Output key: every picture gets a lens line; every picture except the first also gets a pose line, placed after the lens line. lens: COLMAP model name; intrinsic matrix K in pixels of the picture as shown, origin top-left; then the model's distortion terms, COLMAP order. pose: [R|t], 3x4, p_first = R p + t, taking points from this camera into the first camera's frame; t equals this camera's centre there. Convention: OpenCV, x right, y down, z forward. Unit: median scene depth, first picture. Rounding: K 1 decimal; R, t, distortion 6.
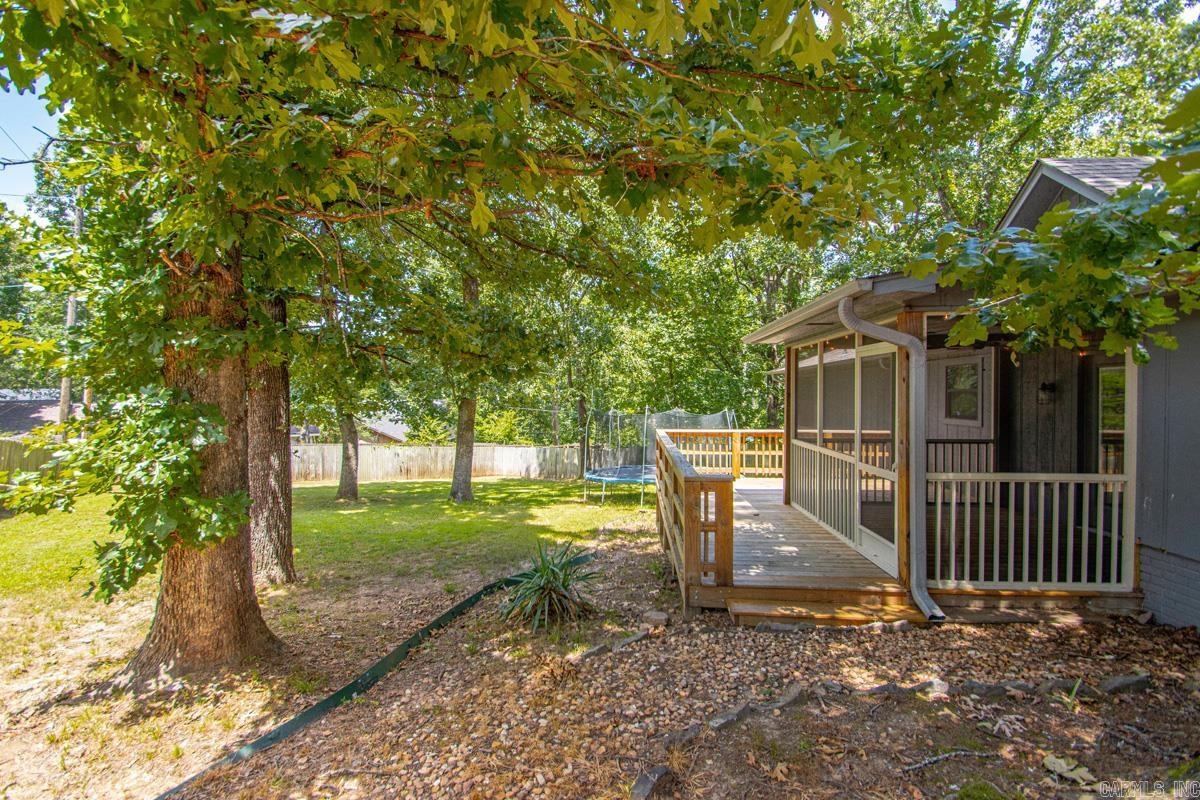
lens RADIAL K [[561.0, 0, 582.6], [0, 561.0, 399.4], [0, 0, 1]] dist [0.012554, -0.011169]
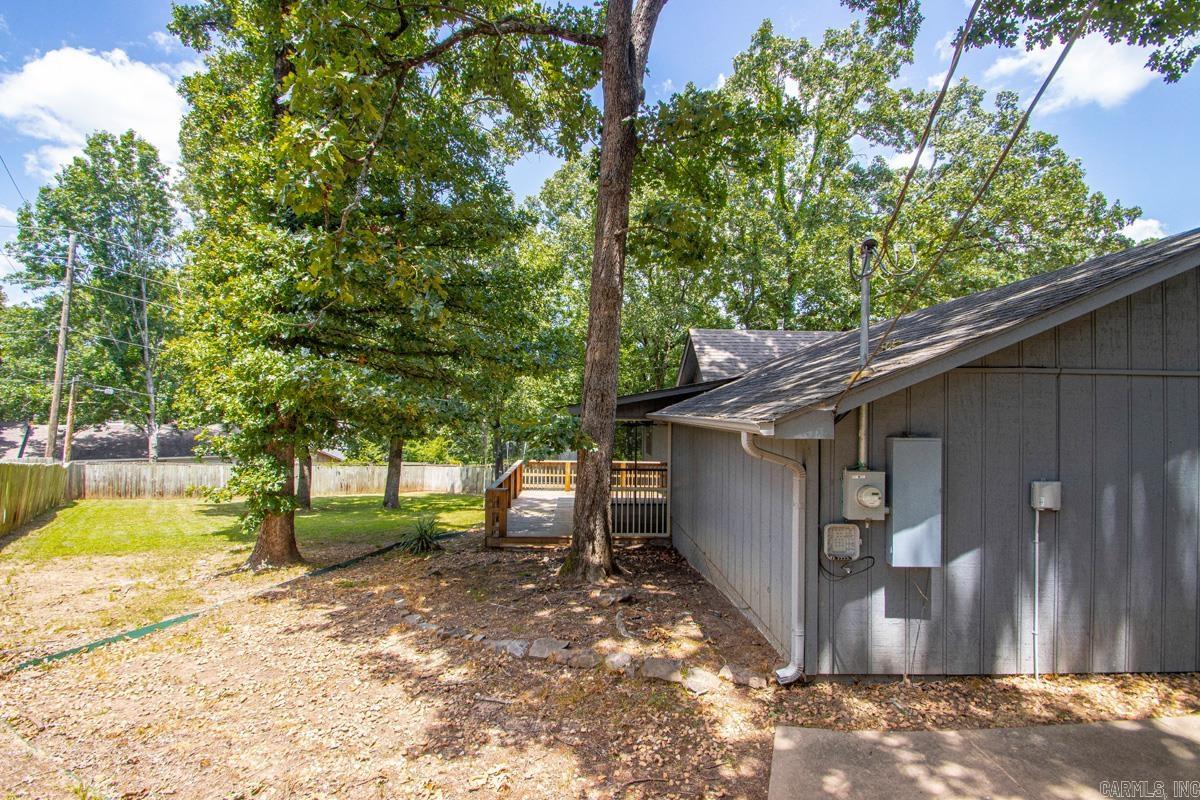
lens RADIAL K [[569.6, 0, 580.8], [0, 569.6, 399.0], [0, 0, 1]] dist [-0.005781, -0.000972]
pose [[0.995674, 0.013068, 0.091991, 0.194057], [-0.010559, 0.999560, -0.027711, -0.090239], [-0.092313, 0.026620, 0.995374, -0.730167]]
